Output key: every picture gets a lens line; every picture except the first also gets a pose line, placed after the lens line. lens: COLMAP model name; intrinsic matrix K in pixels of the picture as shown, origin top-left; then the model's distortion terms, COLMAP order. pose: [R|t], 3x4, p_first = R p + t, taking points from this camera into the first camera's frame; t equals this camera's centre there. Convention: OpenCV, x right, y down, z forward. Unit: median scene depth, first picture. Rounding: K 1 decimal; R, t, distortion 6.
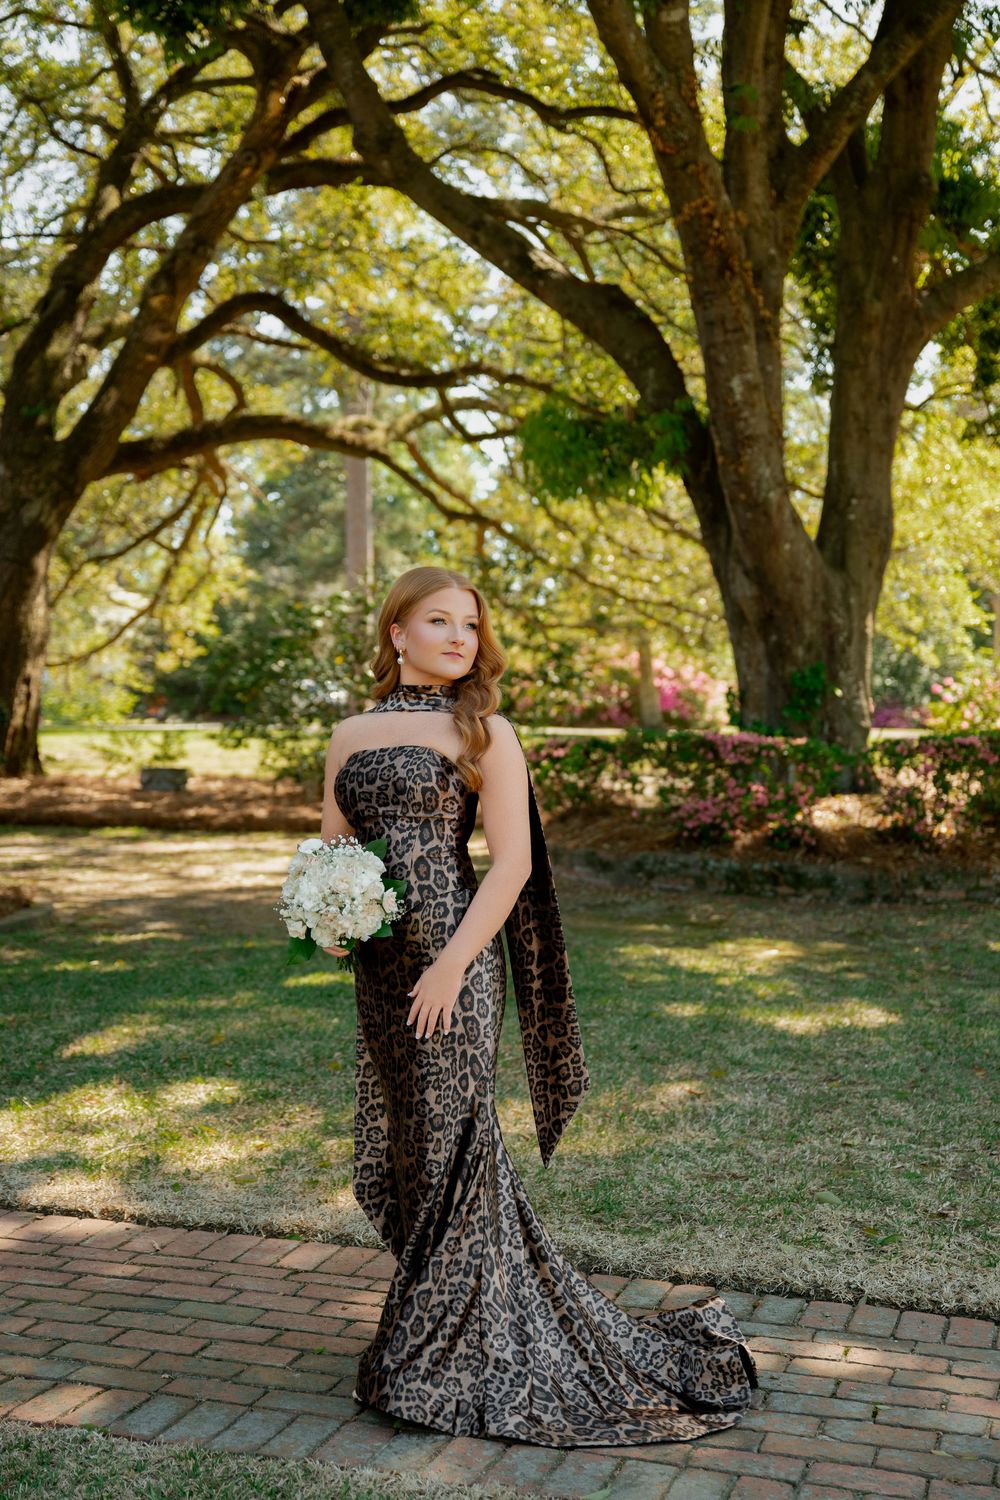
lens RADIAL K [[1774.2, 0, 515.4], [0, 1774.2, 768.6], [0, 0, 1]] dist [0.006022, -0.025112]
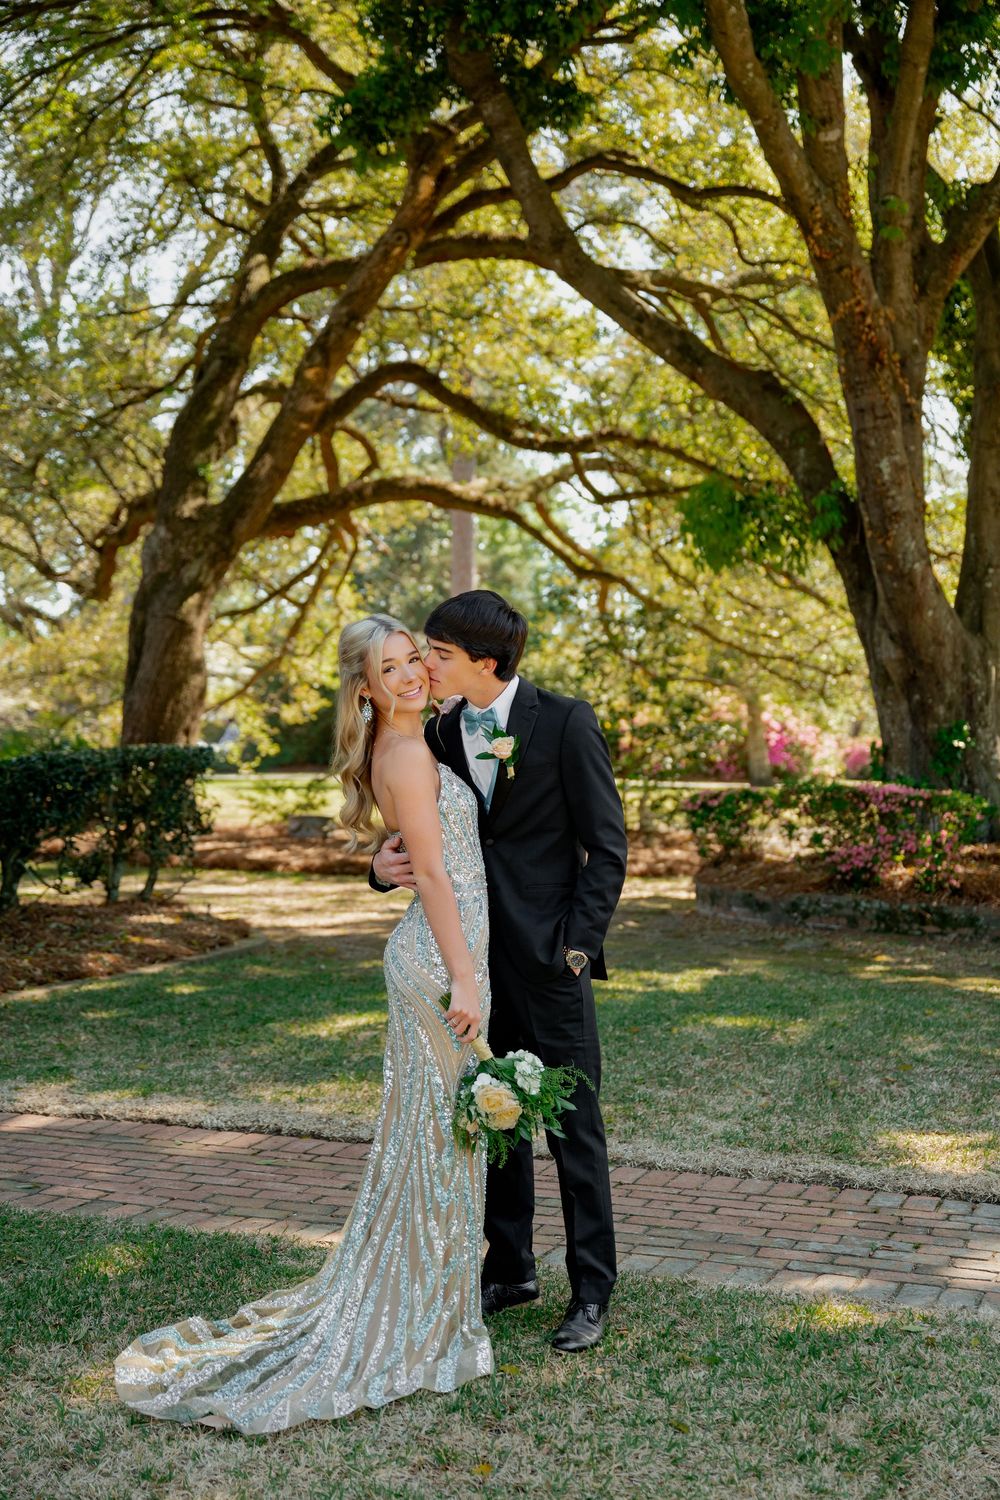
lens RADIAL K [[1907.6, 0, 500.3], [0, 1907.6, 766.8], [0, 0, 1]] dist [0.011316, 0.016450]
pose [[0.999153, 0.005379, -0.040794, -0.039574], [-0.006618, 0.999519, -0.030313, 0.003704], [0.040612, 0.030557, 0.998708, -0.111769]]
